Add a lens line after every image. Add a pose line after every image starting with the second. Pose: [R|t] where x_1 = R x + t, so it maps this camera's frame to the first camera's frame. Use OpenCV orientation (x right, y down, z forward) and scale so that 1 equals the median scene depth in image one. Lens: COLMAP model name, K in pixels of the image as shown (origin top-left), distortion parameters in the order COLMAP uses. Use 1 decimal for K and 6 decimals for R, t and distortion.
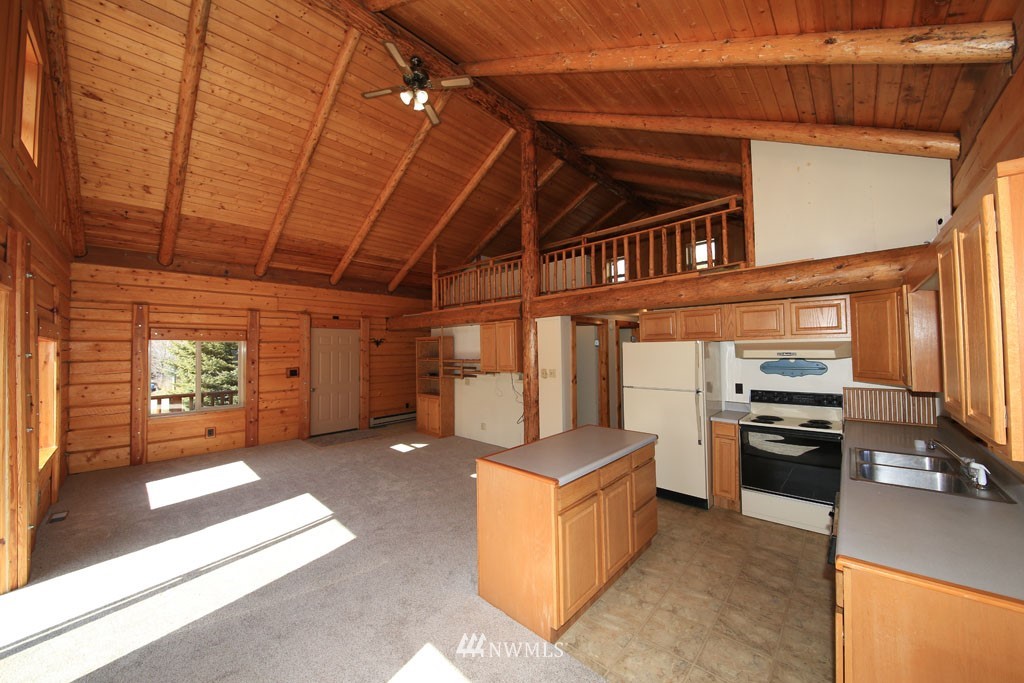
lens RADIAL K [[365.3, 0, 512.3], [0, 365.3, 339.7], [0, 0, 1]] dist [0.016094, -0.013927]
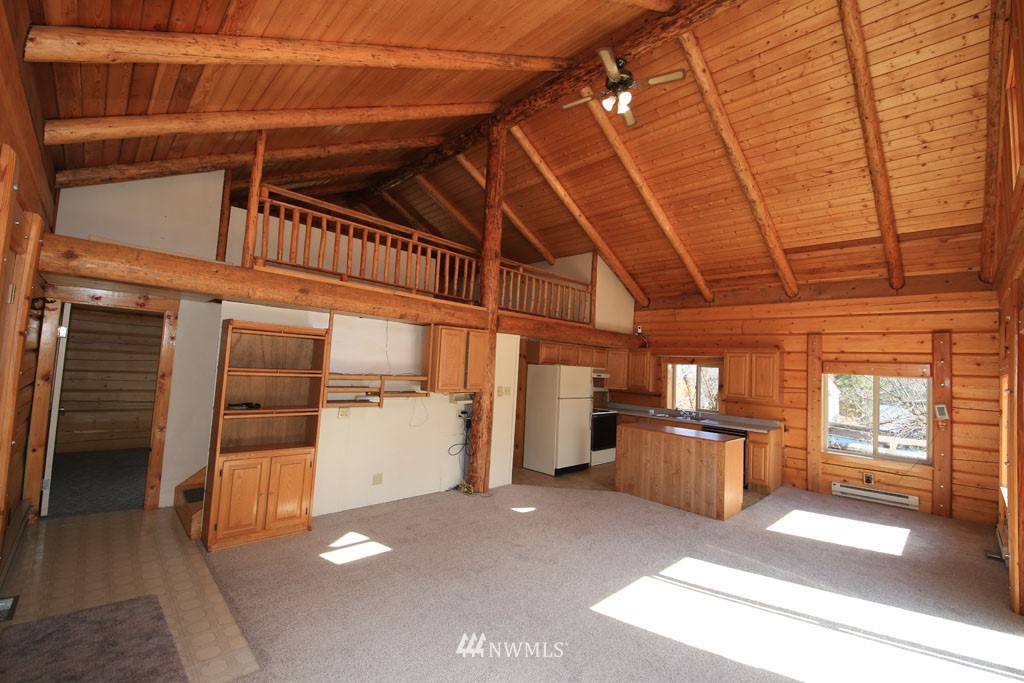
lens RADIAL K [[440.0, 0, 512.5], [0, 440.0, 338.0], [0, 0, 1]] dist [0.016415, -0.000035]
pose [[0.026777, 0.080973, 0.996357, -0.958019], [-0.078653, 0.993795, -0.078651, 0.037139], [-0.996542, -0.076260, 0.032979, 0.838205]]
